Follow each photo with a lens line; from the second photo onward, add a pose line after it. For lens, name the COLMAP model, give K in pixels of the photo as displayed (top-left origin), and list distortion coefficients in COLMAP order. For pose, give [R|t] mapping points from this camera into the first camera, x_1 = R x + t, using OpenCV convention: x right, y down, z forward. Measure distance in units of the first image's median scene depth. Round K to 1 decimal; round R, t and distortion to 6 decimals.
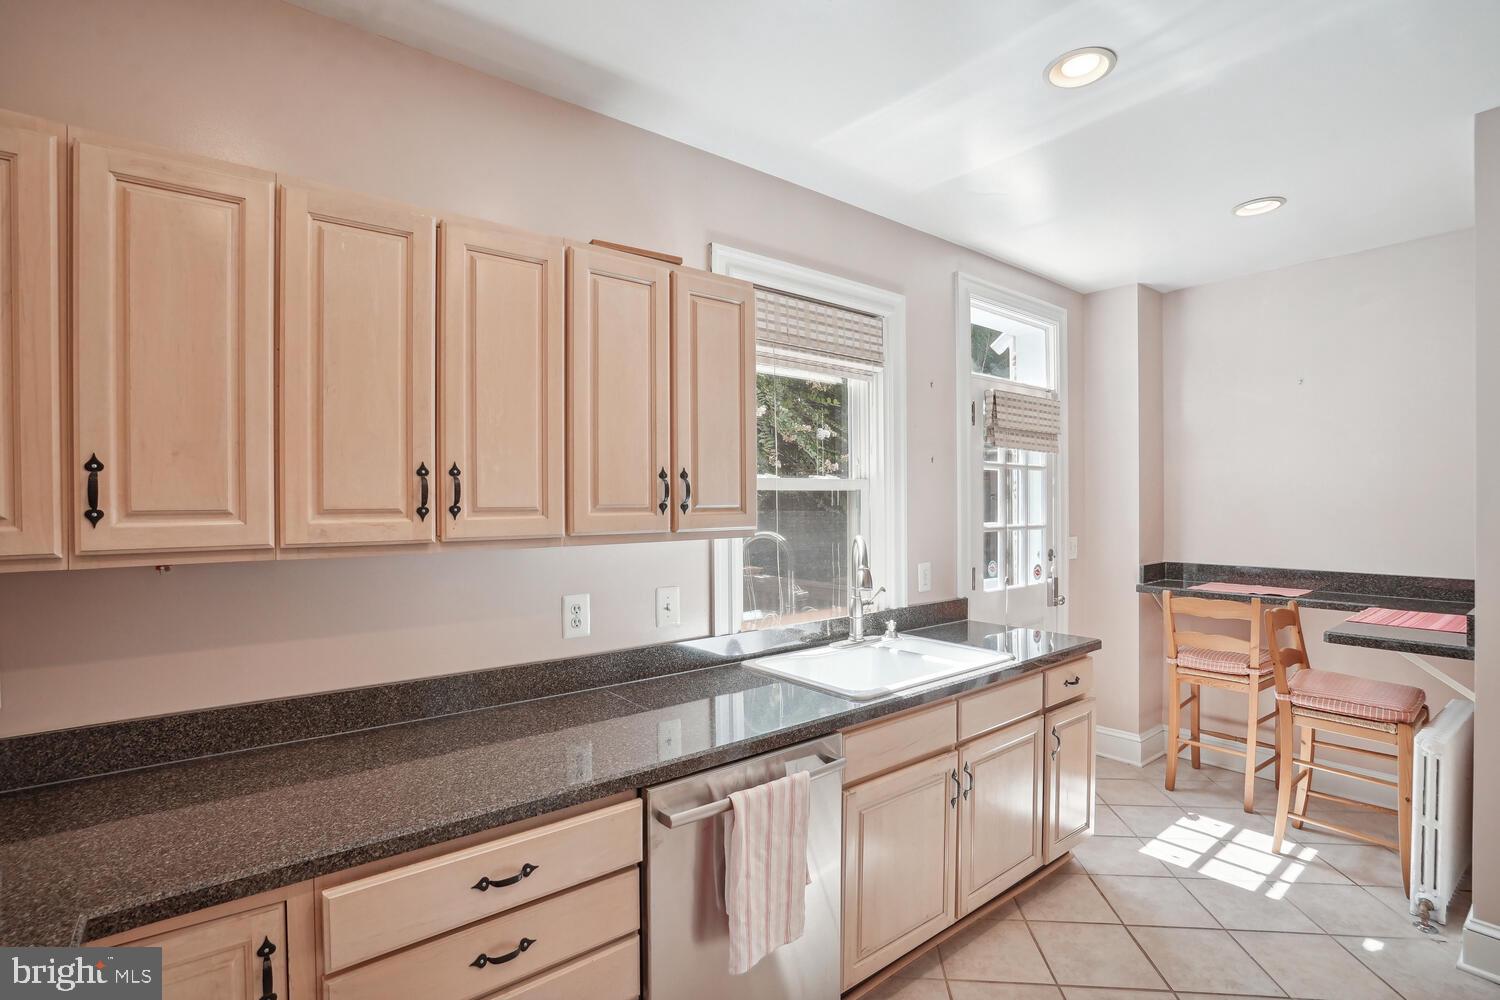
lens RADIAL K [[715.8, 0, 738.6], [0, 715.8, 500.9], [0, 0, 1]] dist [-0.019027, -0.000078]
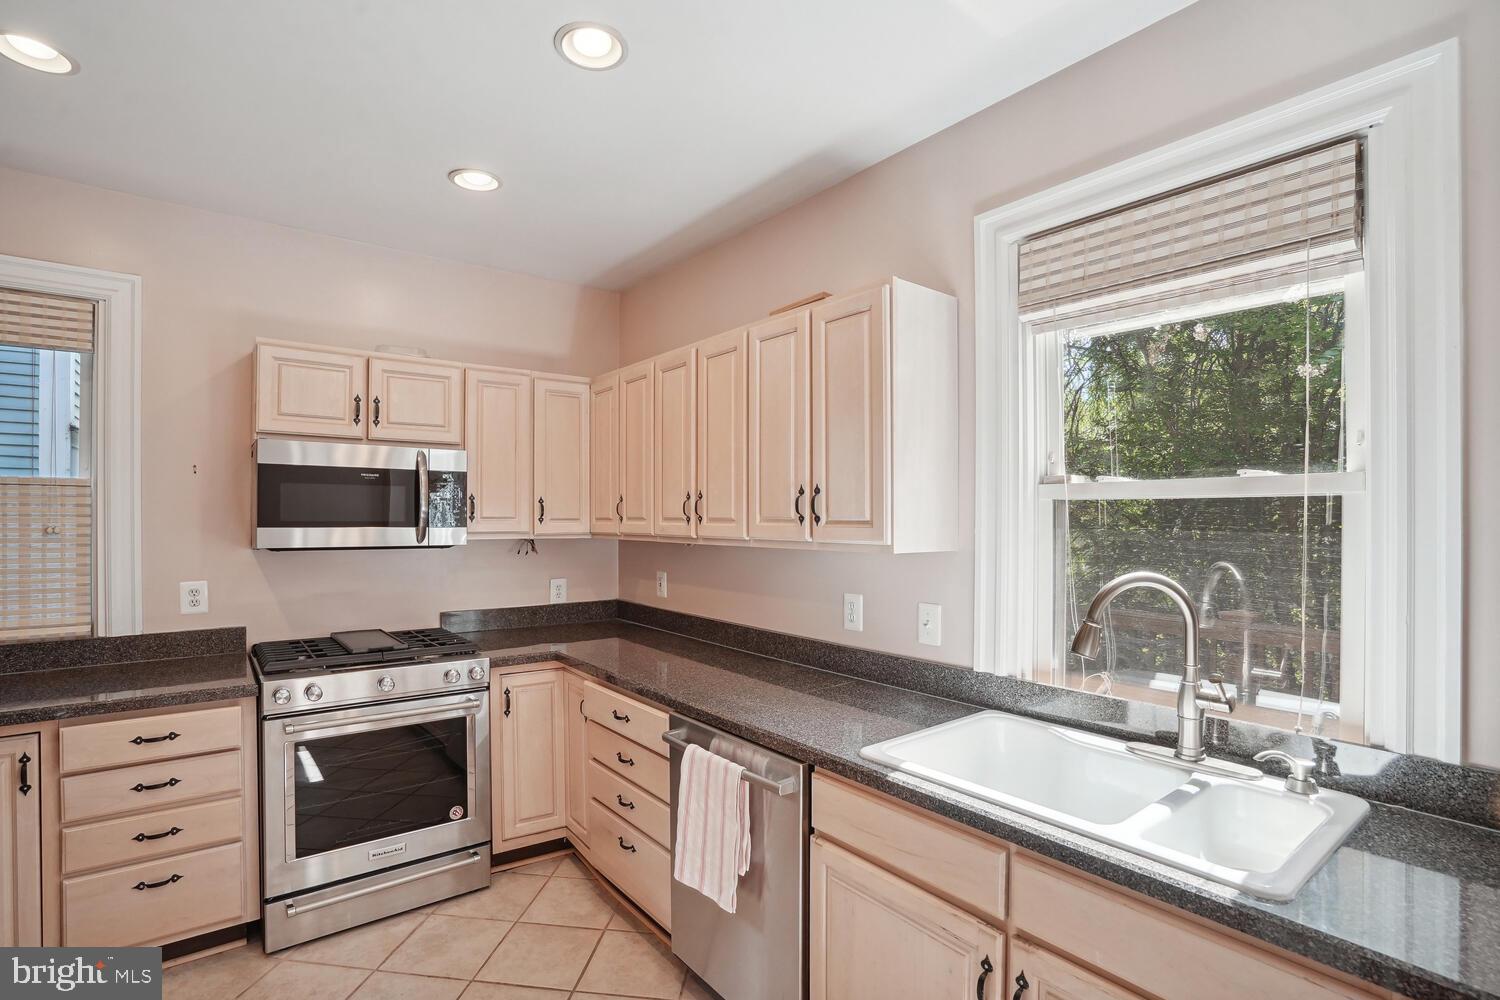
lens RADIAL K [[715.8, 0, 737.6], [0, 715.8, 511.9], [0, 0, 1]] dist [-0.019027, -0.000078]
pose [[-0.006538, -0.002112, -0.999976, 0.948036], [-0.004350, 0.999988, -0.002084, 0.000430], [0.999969, 0.004337, -0.006547, 0.820438]]
